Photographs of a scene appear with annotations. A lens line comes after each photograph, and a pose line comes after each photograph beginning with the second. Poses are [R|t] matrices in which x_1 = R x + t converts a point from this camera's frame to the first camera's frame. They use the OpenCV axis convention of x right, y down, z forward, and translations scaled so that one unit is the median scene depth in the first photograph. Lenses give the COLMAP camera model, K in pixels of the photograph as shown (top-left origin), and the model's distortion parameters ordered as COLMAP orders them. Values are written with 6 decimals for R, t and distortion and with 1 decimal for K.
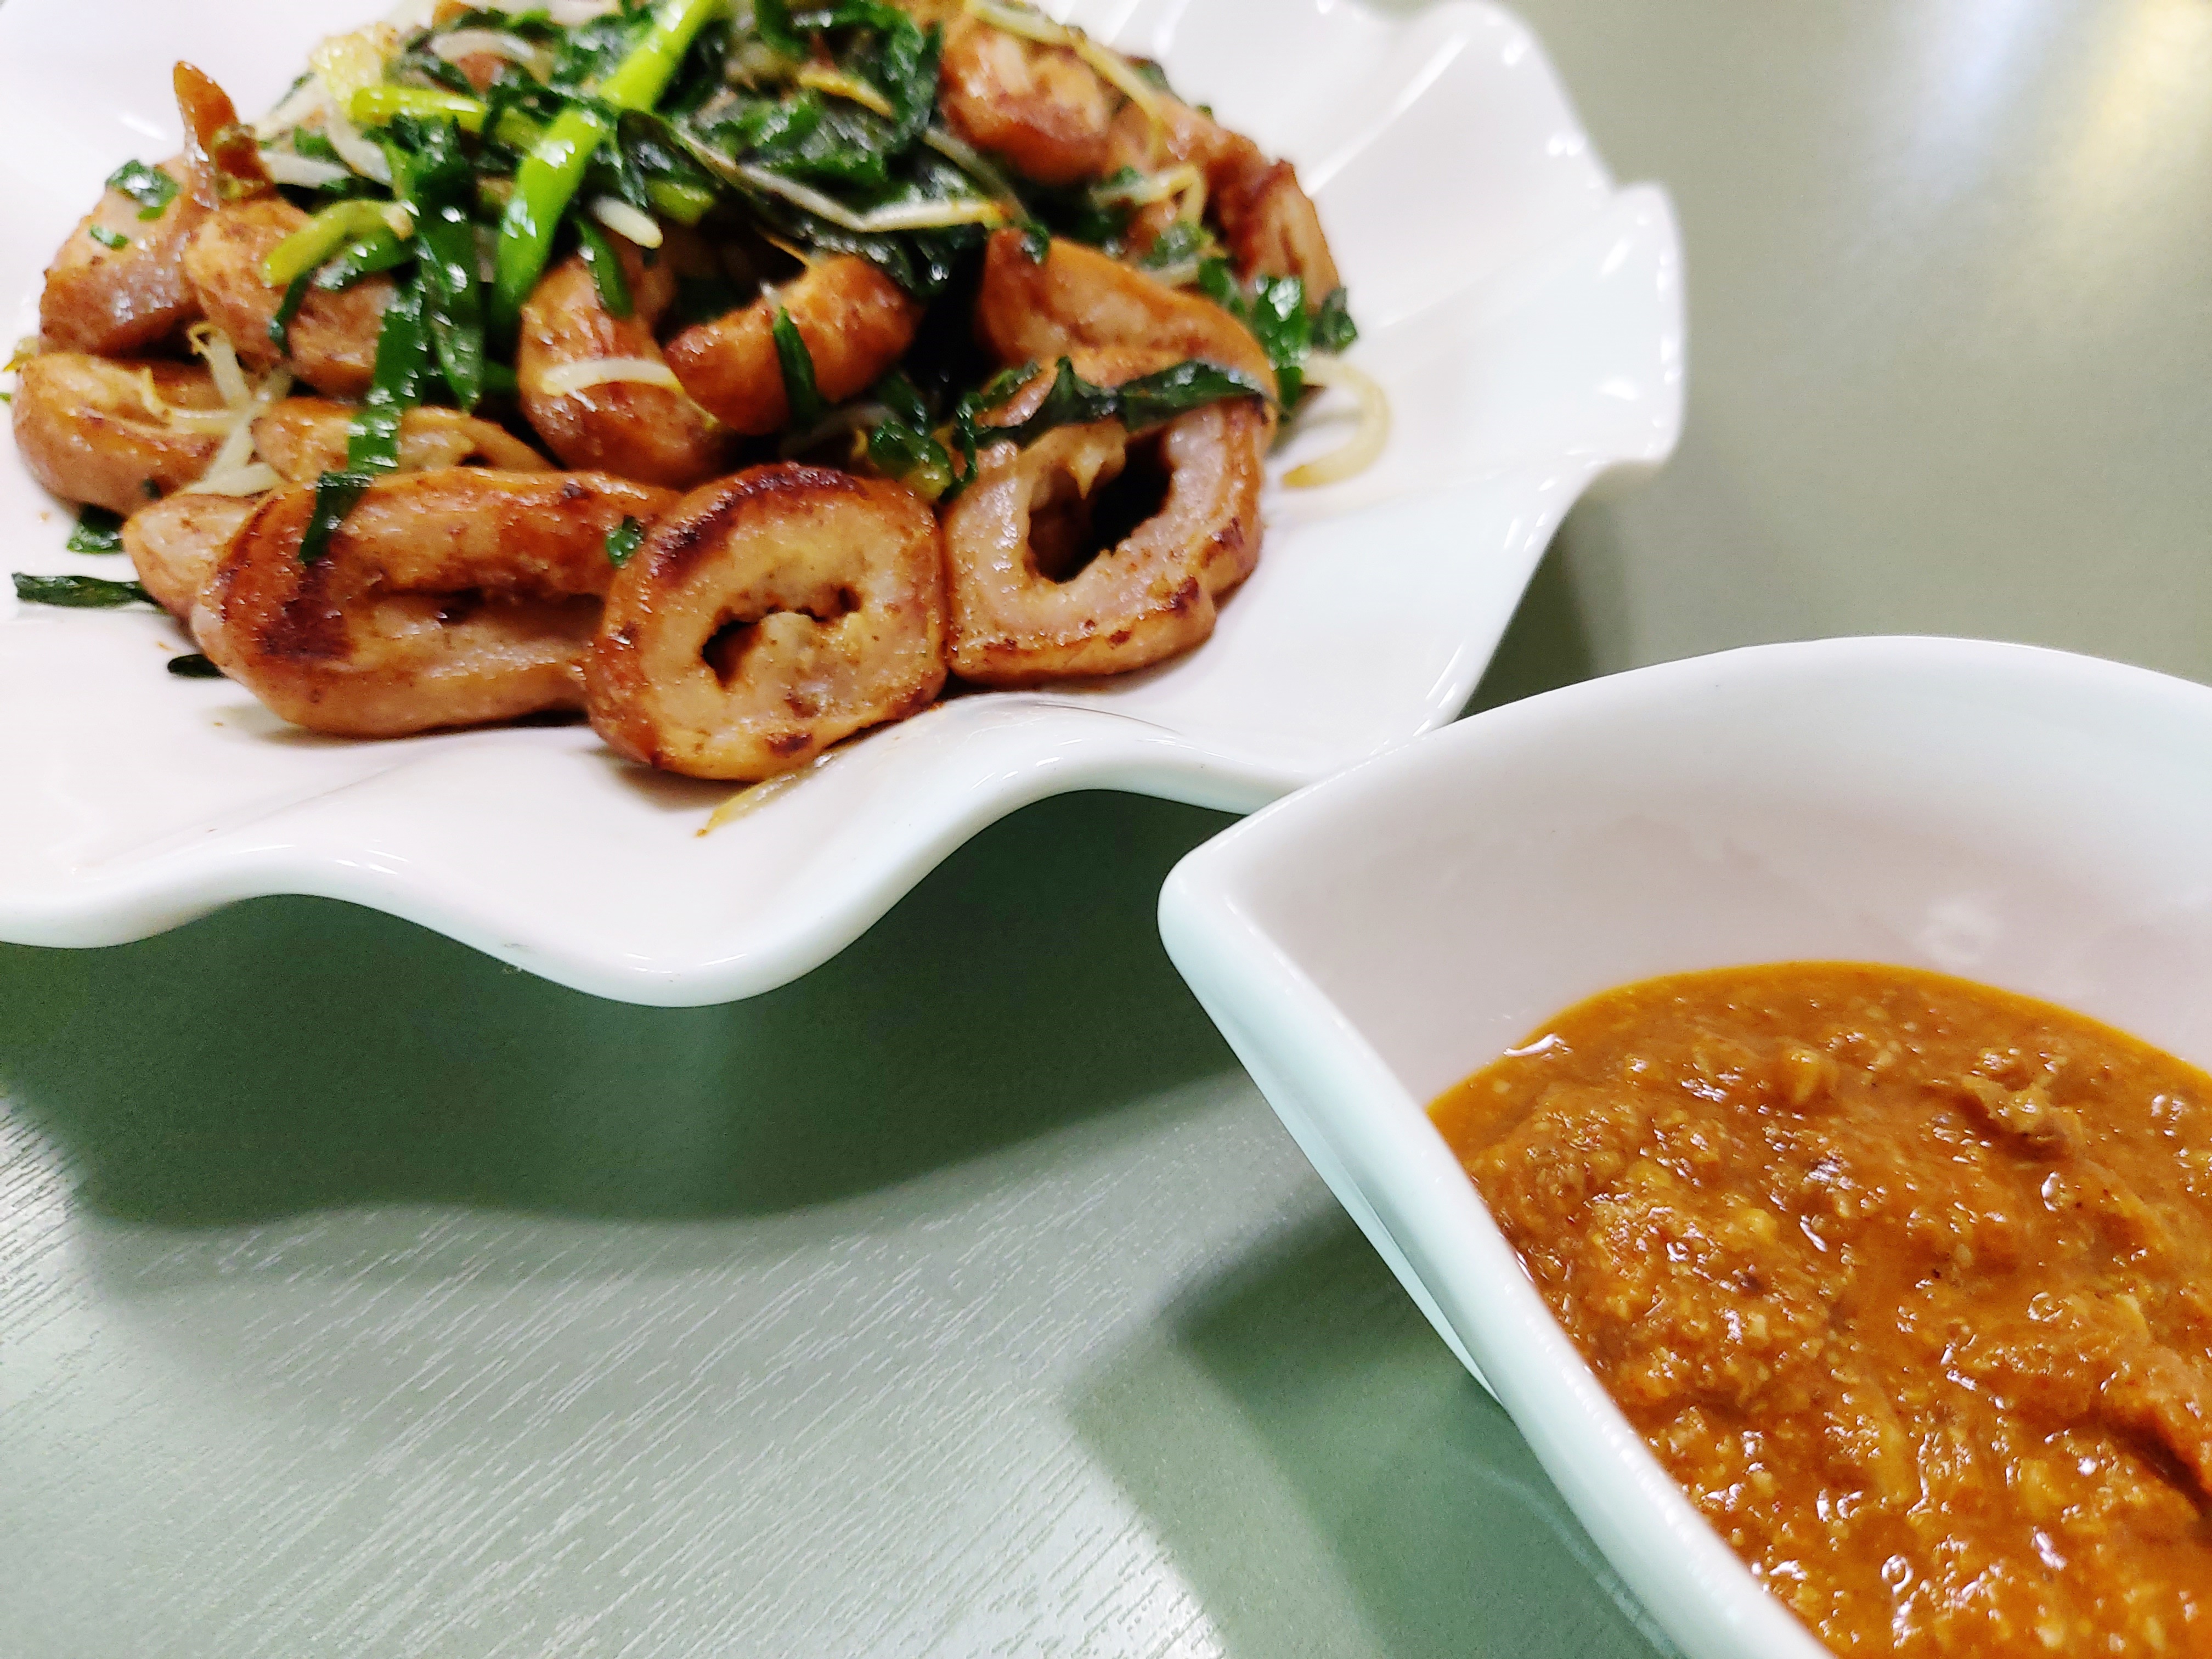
lens RADIAL K [[1637.4, 0, 1106.0], [0, 1637.4, 829.5], [0, 0, 1]] dist [0.023930, -0.030518]
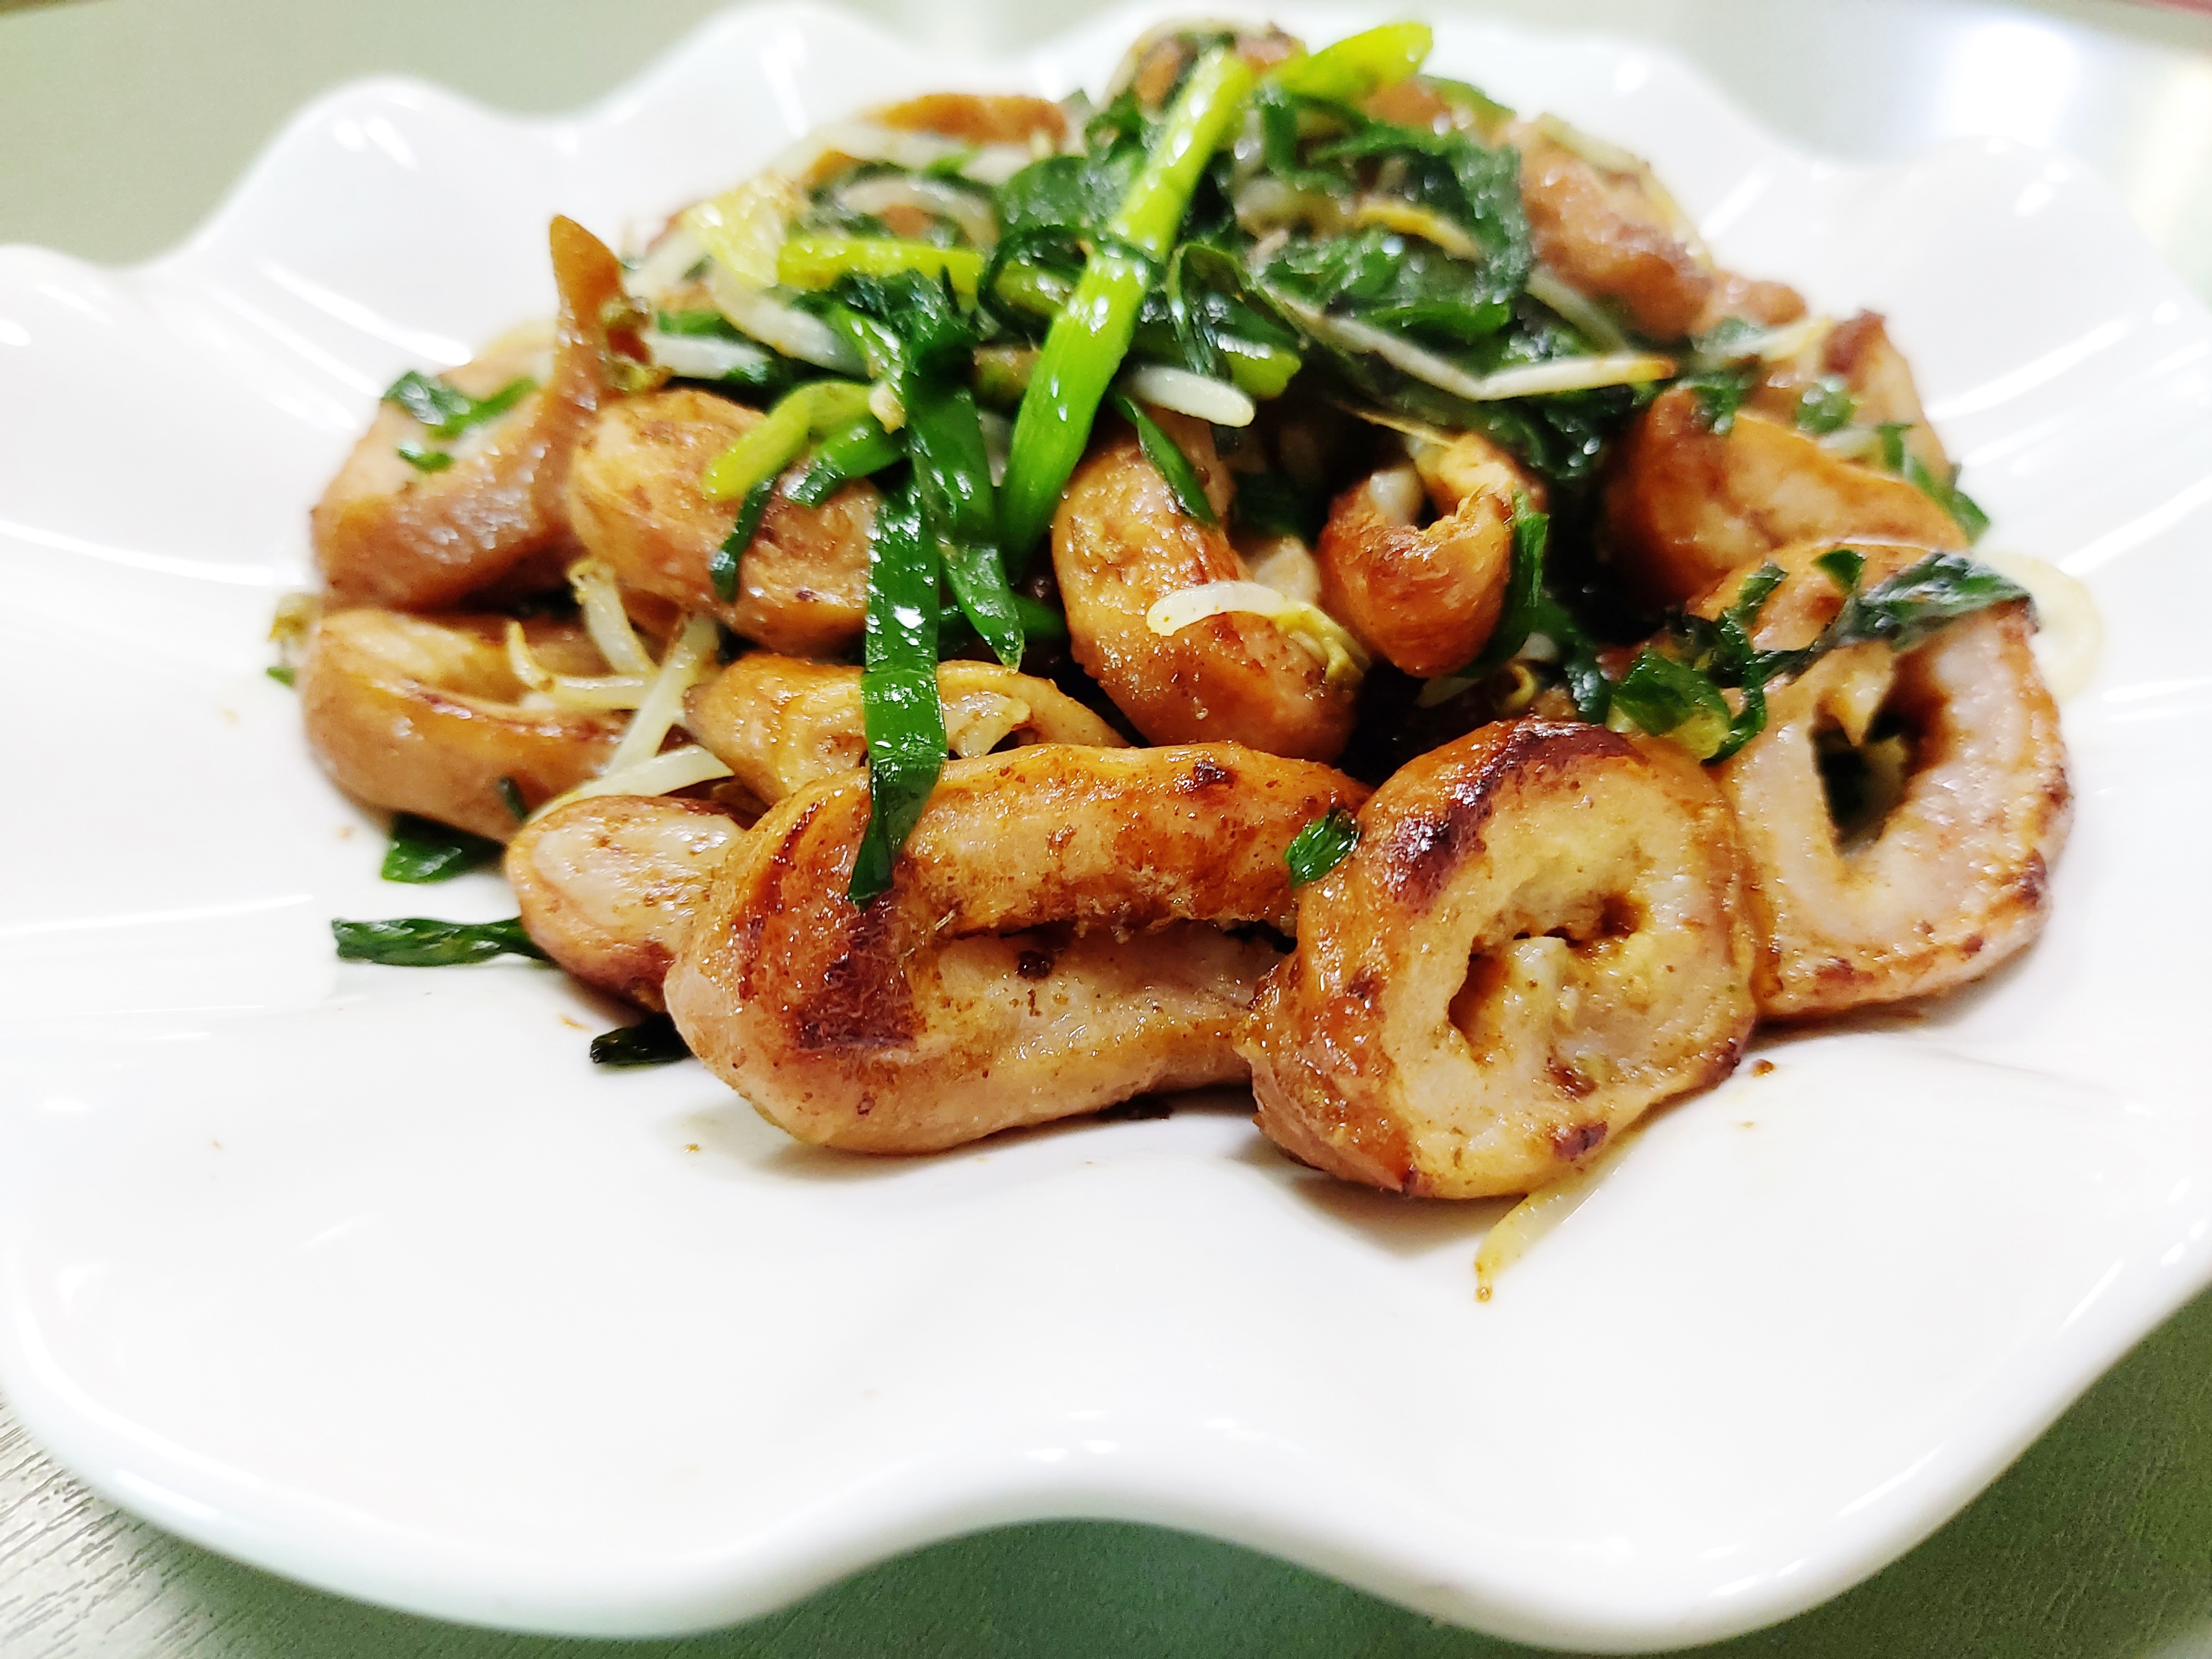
lens RADIAL K [[1620.1, 0, 1105.6], [0, 1620.1, 869.2], [0, 0, 1]] dist [-0.000572, -0.002338]
pose [[0.998923, -0.043738, 0.015454, -0.359572], [0.045172, 0.992955, -0.109548, -0.090812], [-0.010554, 0.110128, 0.993861, 0.326477]]
